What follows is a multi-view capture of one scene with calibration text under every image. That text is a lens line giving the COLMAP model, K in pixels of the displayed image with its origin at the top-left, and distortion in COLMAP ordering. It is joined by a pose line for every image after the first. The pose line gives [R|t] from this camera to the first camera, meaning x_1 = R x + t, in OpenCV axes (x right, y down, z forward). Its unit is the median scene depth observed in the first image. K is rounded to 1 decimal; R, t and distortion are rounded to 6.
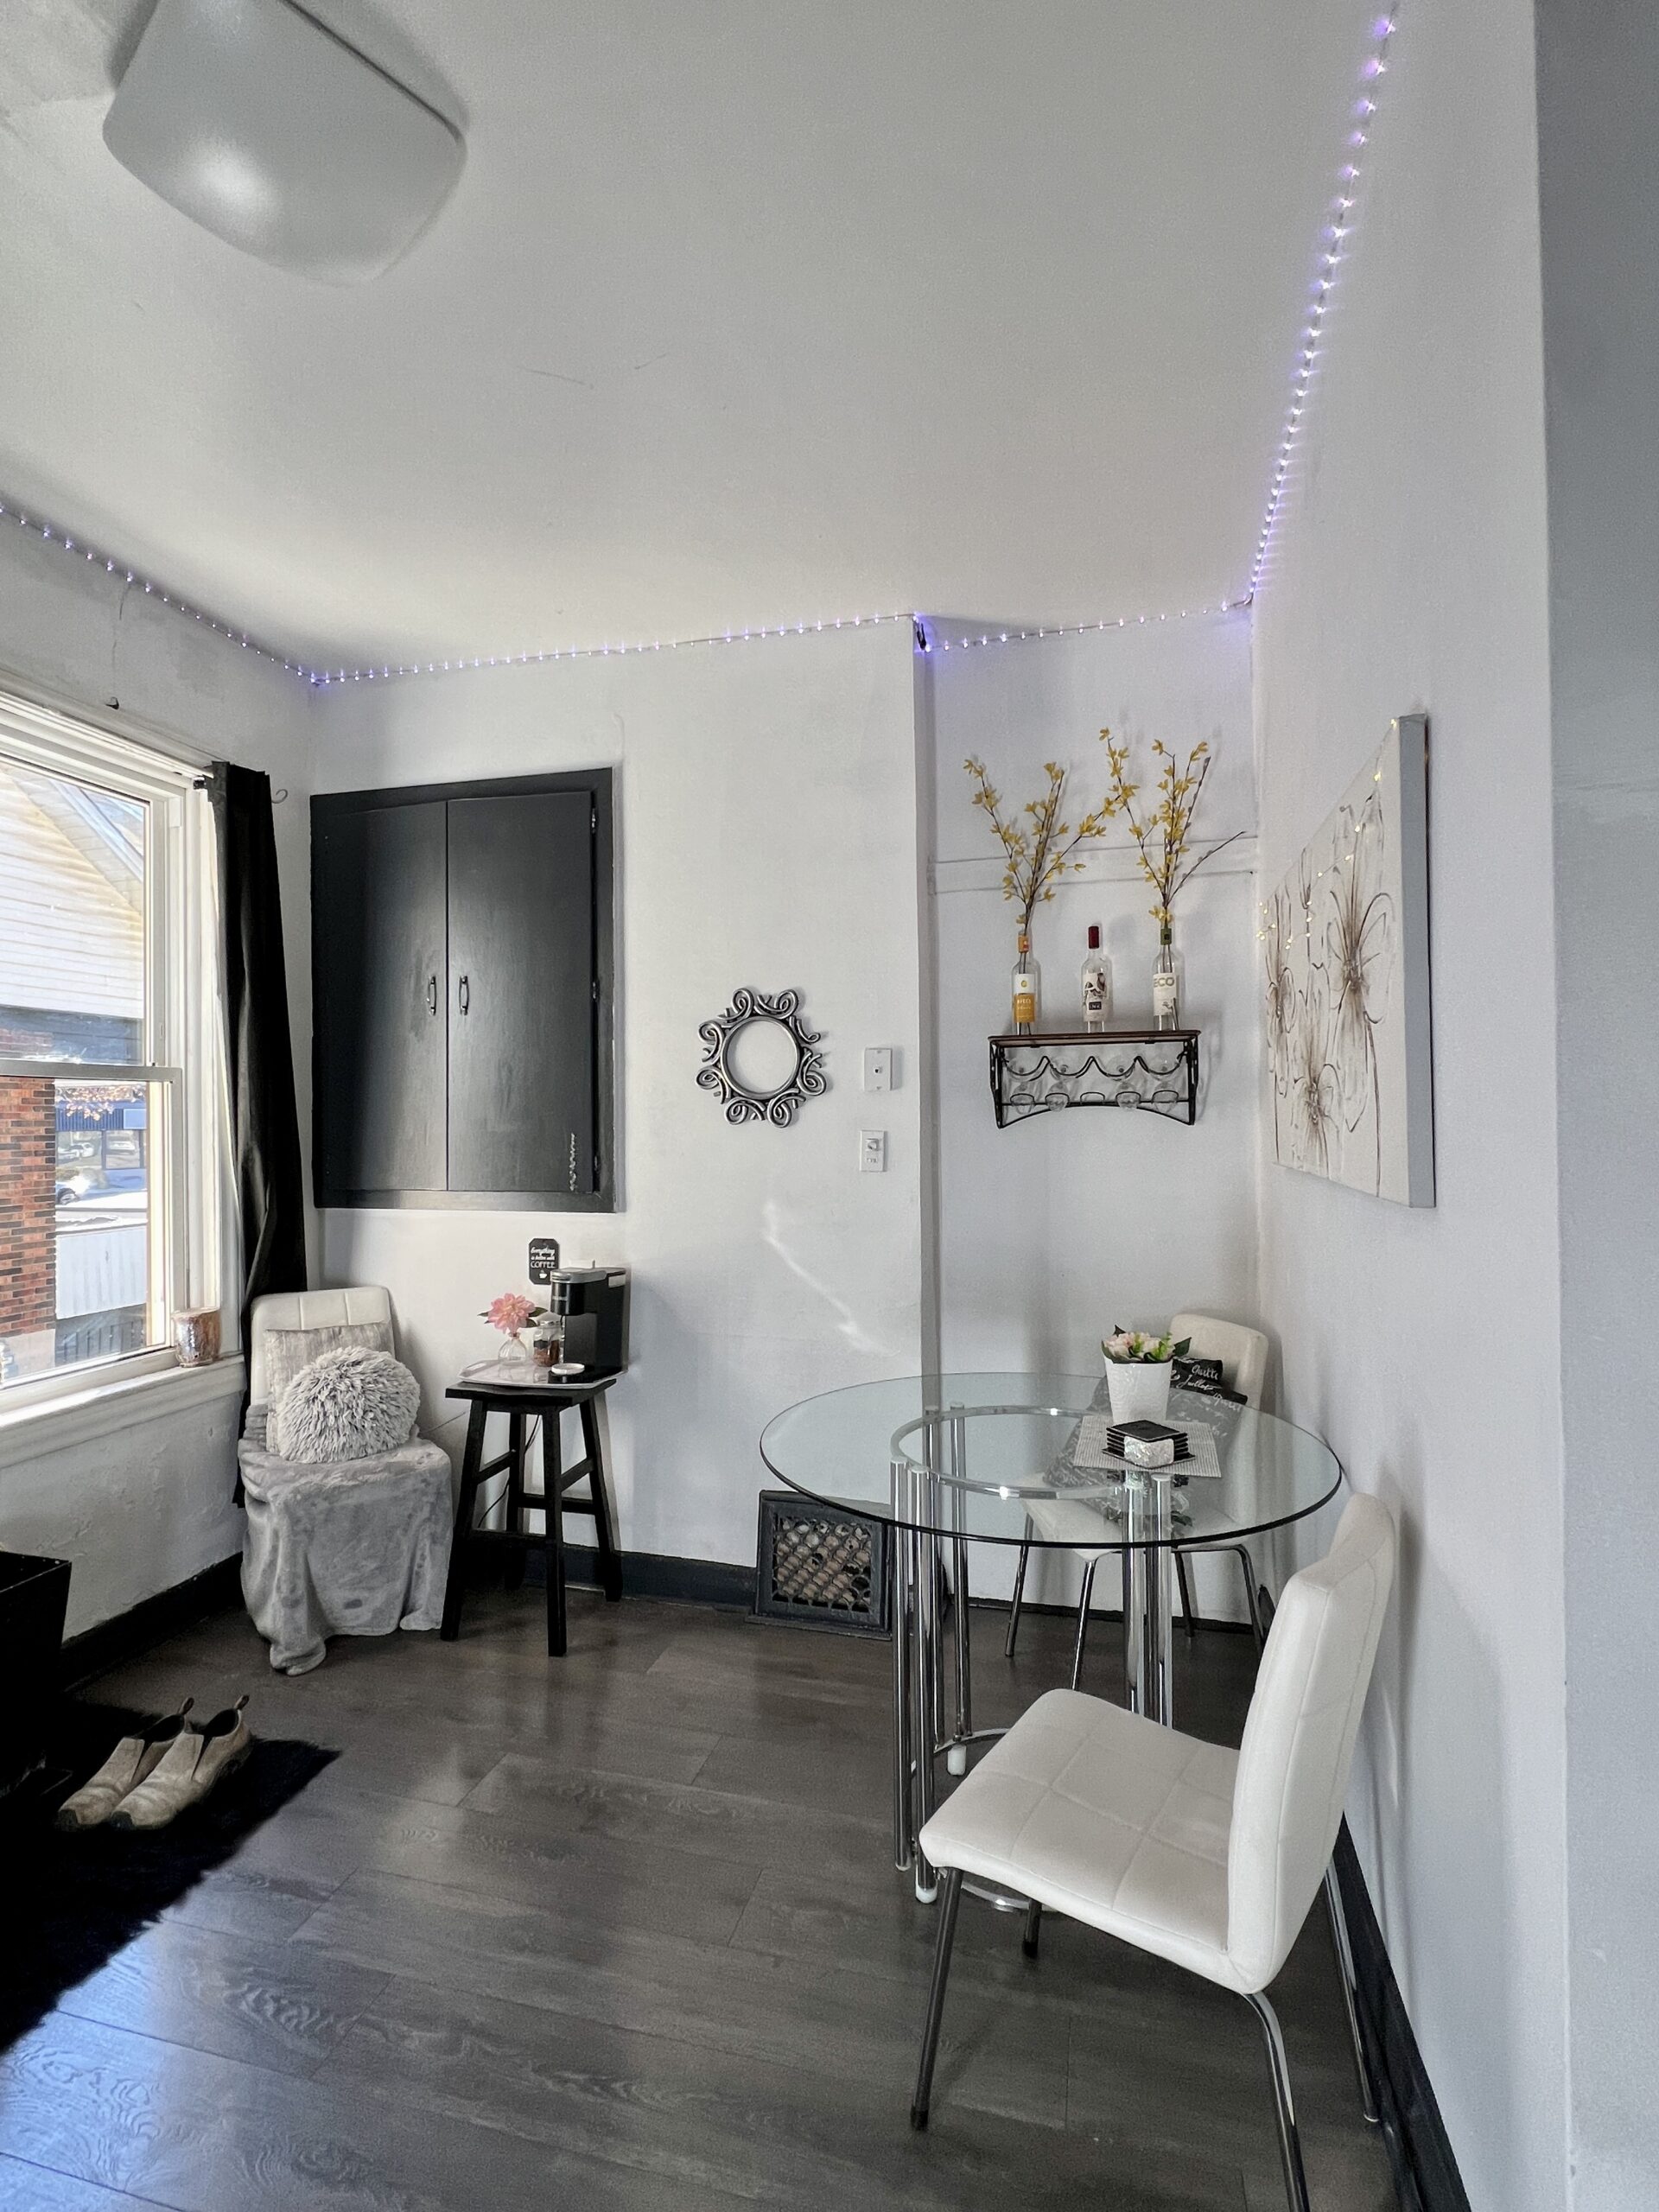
lens RADIAL K [[1040.8, 0, 828.3], [0, 1040.8, 1109.3], [0, 0, 1]] dist [-0.018295, -0.001270]
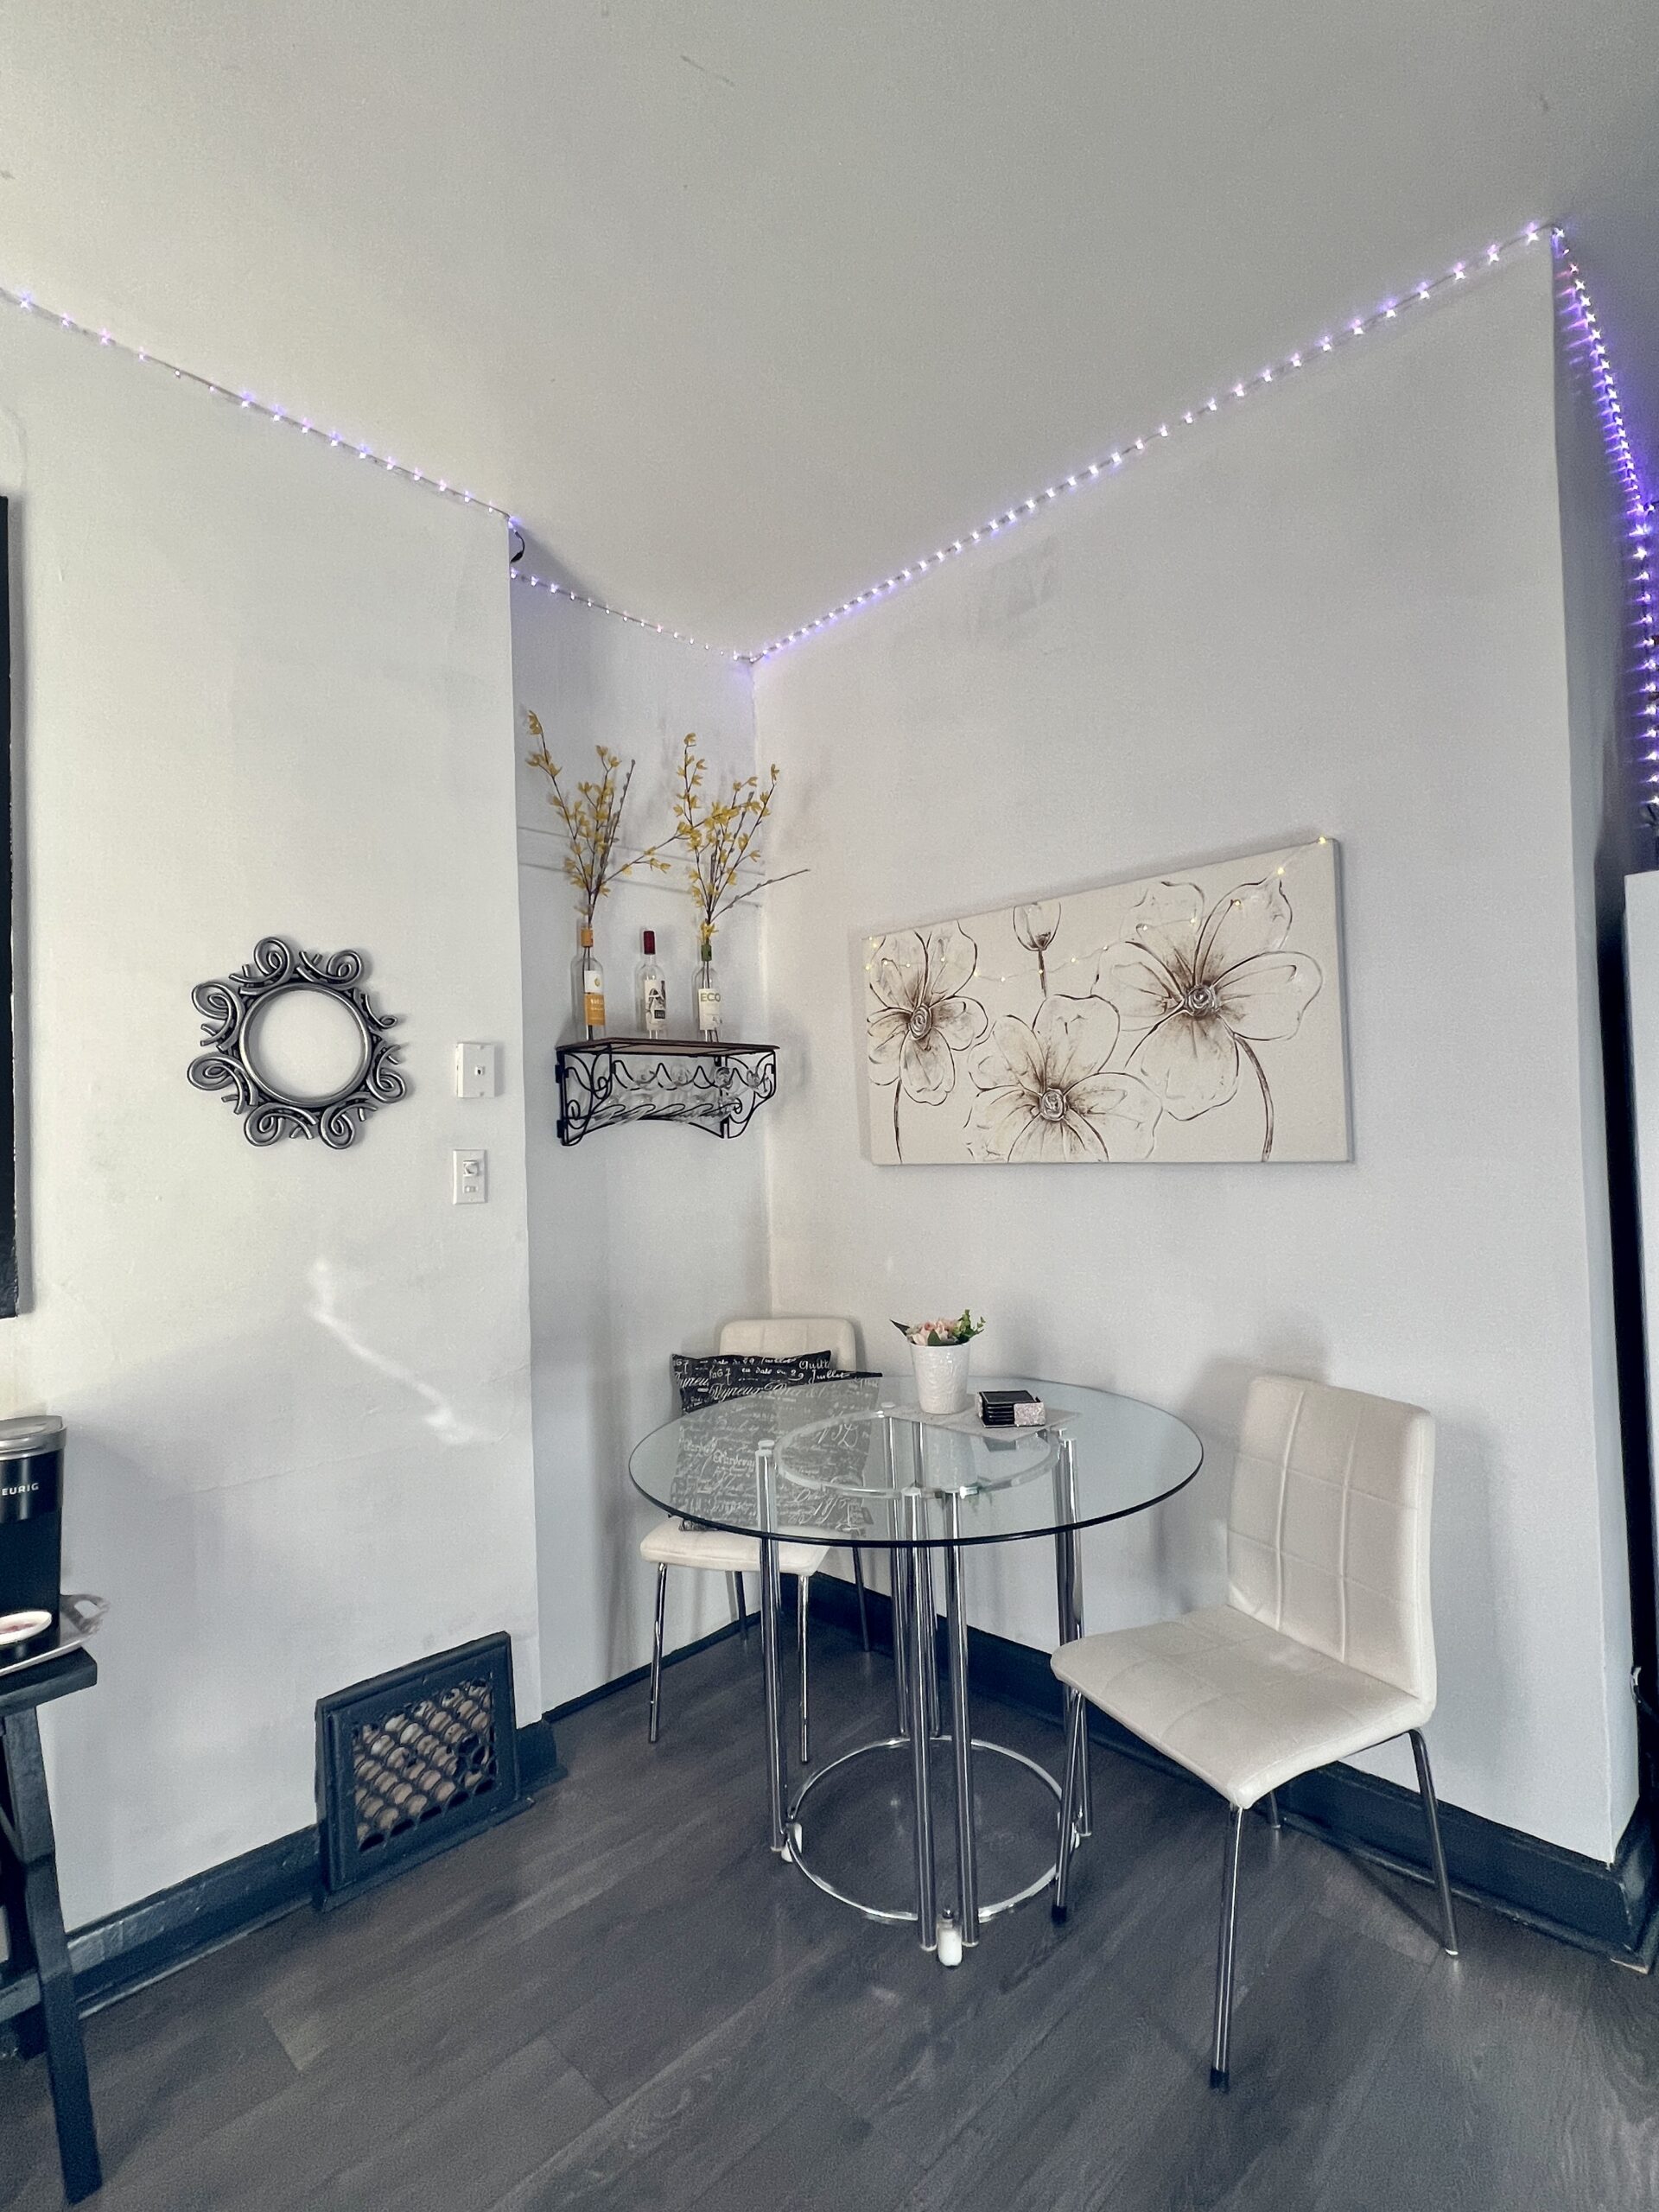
lens RADIAL K [[1040.8, 0, 826.9], [0, 1040.8, 1111.2], [0, 0, 1]] dist [-0.018295, -0.001270]
pose [[0.488186, 0.013784, 0.872631, -0.486229], [0.024154, 0.999279, -0.029298, 0.020483], [-0.872405, 0.035380, 0.487501, 0.391275]]
